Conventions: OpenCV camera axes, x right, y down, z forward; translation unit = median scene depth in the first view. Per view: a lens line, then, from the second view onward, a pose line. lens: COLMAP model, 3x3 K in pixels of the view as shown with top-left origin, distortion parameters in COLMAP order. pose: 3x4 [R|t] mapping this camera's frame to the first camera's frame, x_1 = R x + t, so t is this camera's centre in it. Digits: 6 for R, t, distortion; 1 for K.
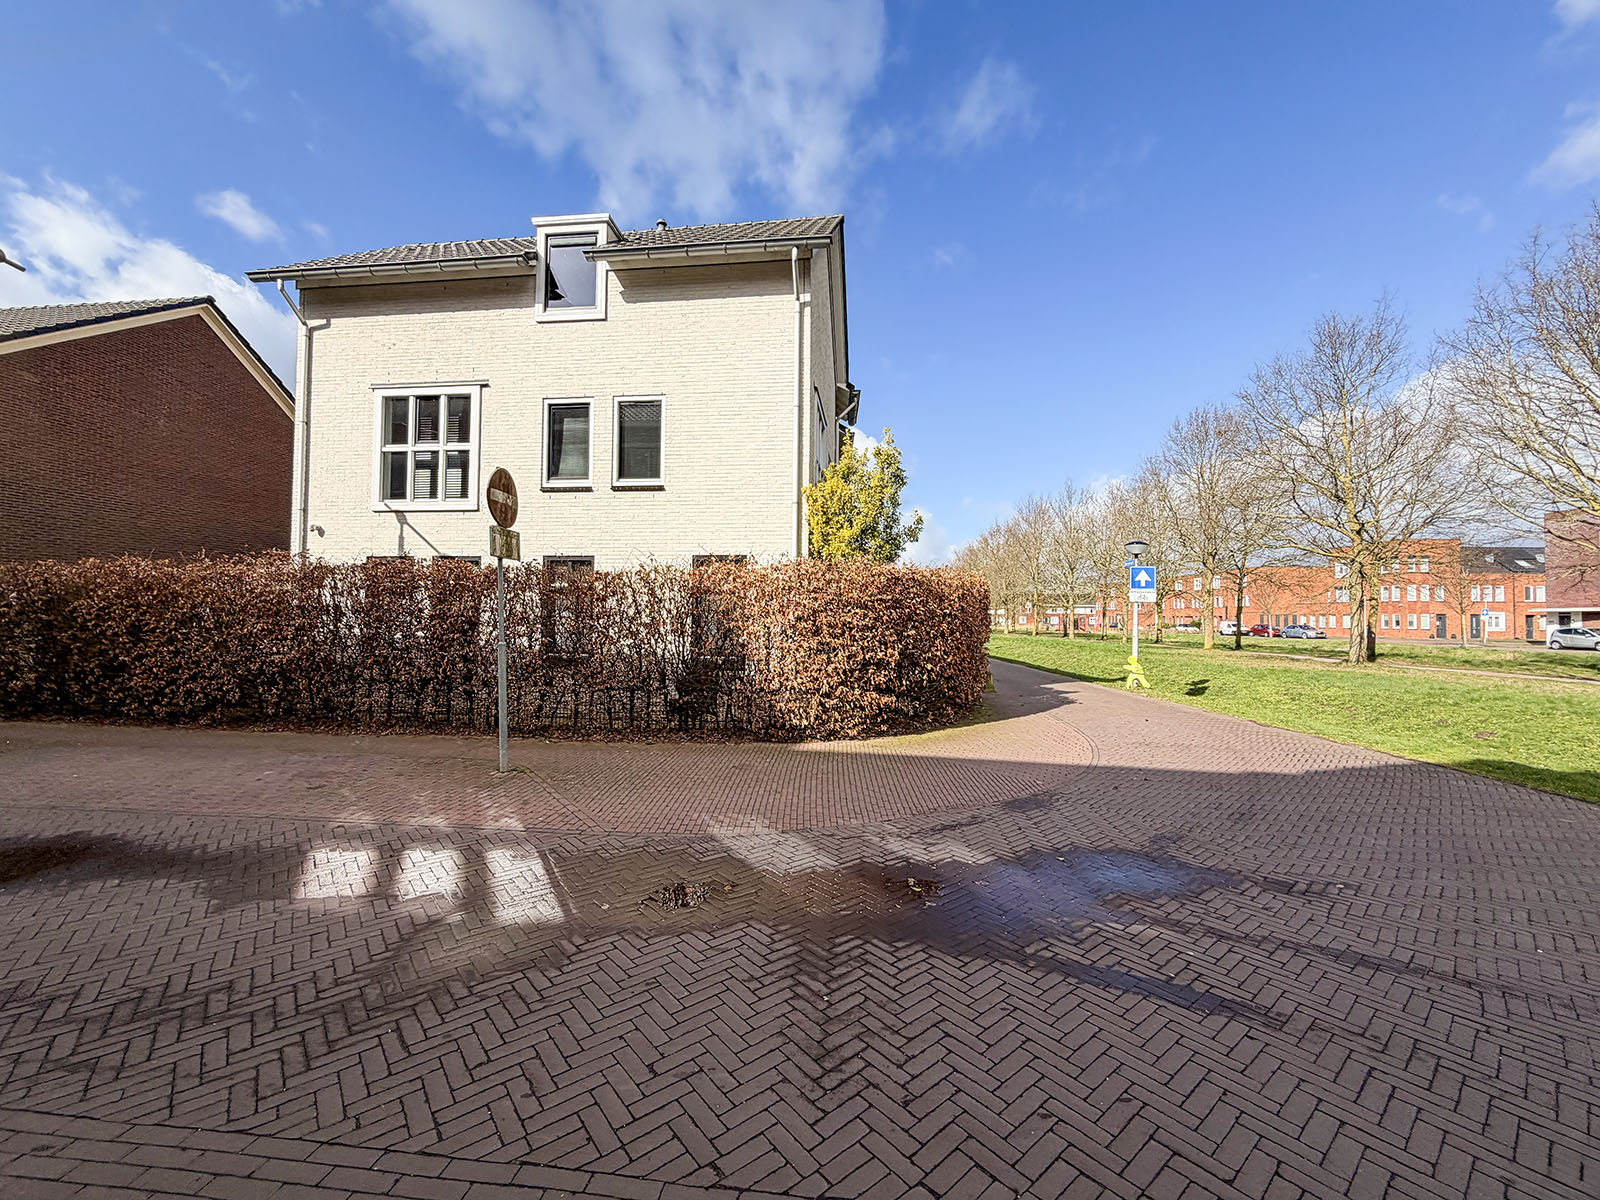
lens RADIAL K [[647.2, 0, 793.7], [0, 647.2, 600.6], [0, 0, 1]] dist [0.000411, 0.000210]
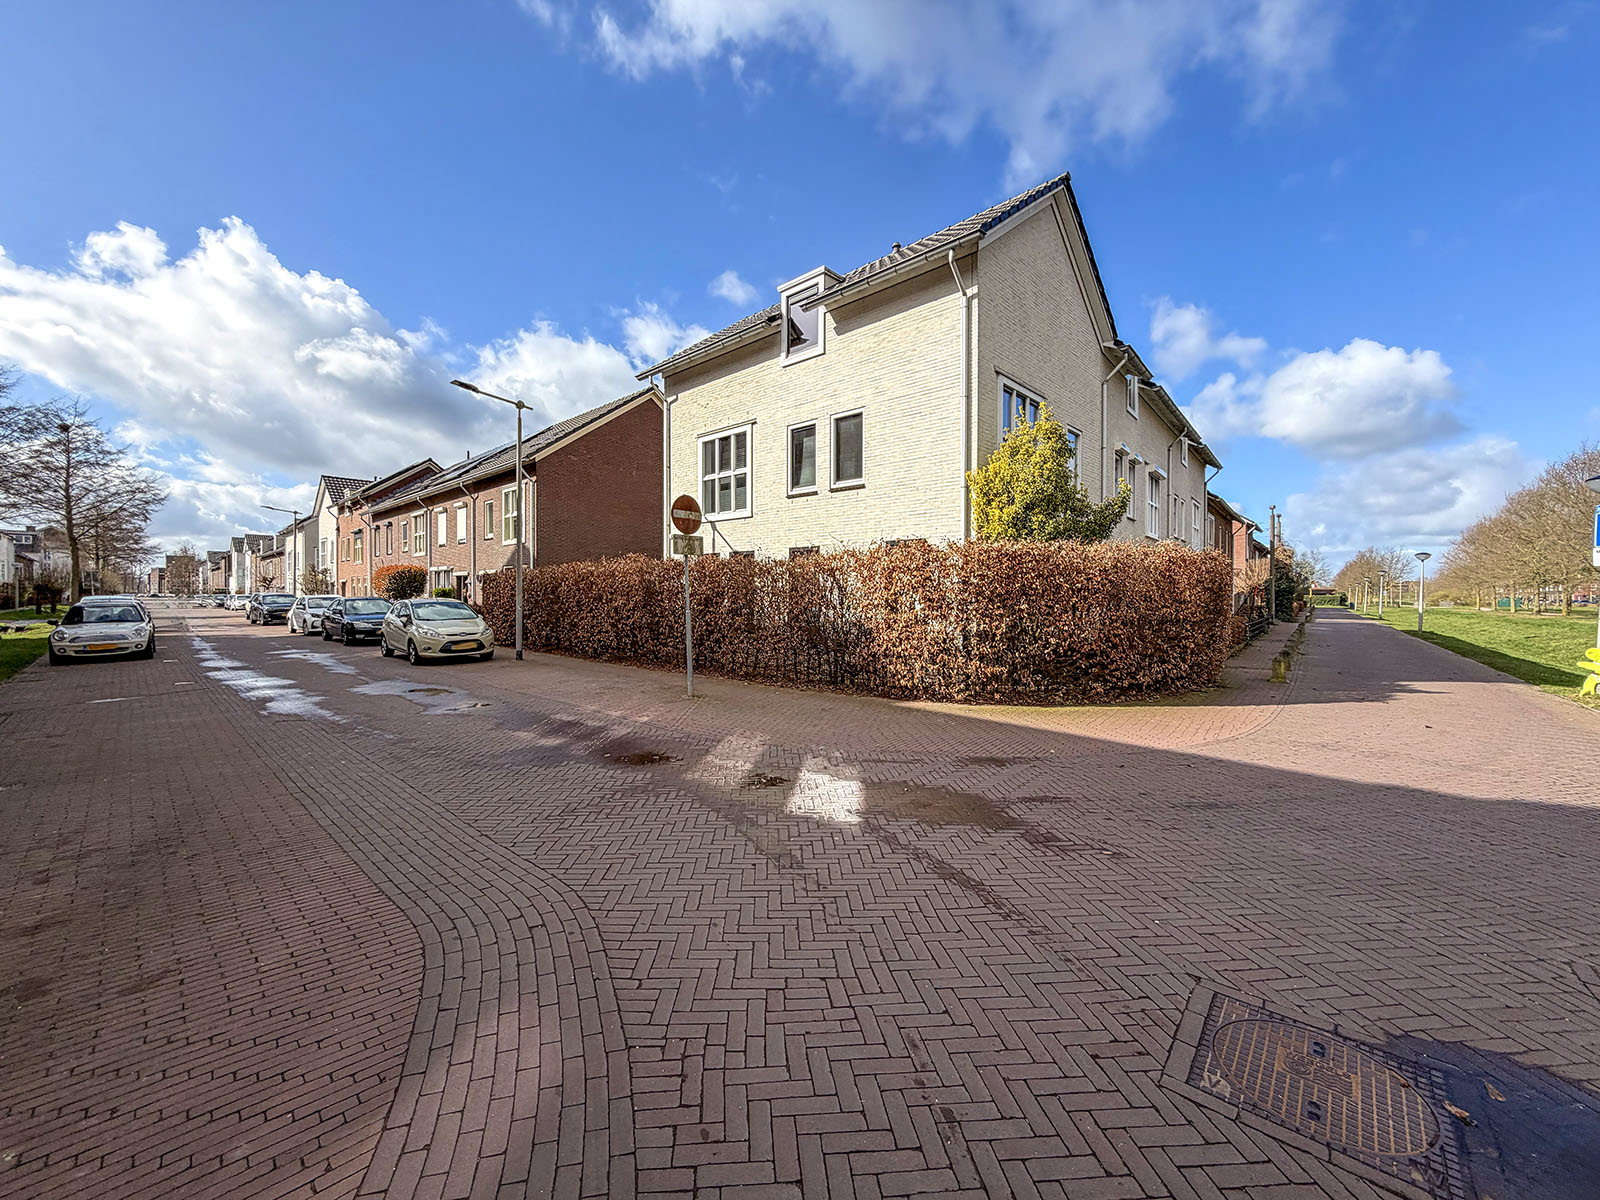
lens RADIAL K [[647.2, 0, 793.7], [0, 647.2, 600.6], [0, 0, 1]] dist [0.000411, 0.000210]
pose [[0.798289, -0.004302, -0.602259, 0.404313], [0.027613, 0.999184, 0.029463, -0.001038], [0.601641, -0.040150, 0.797757, -0.039042]]
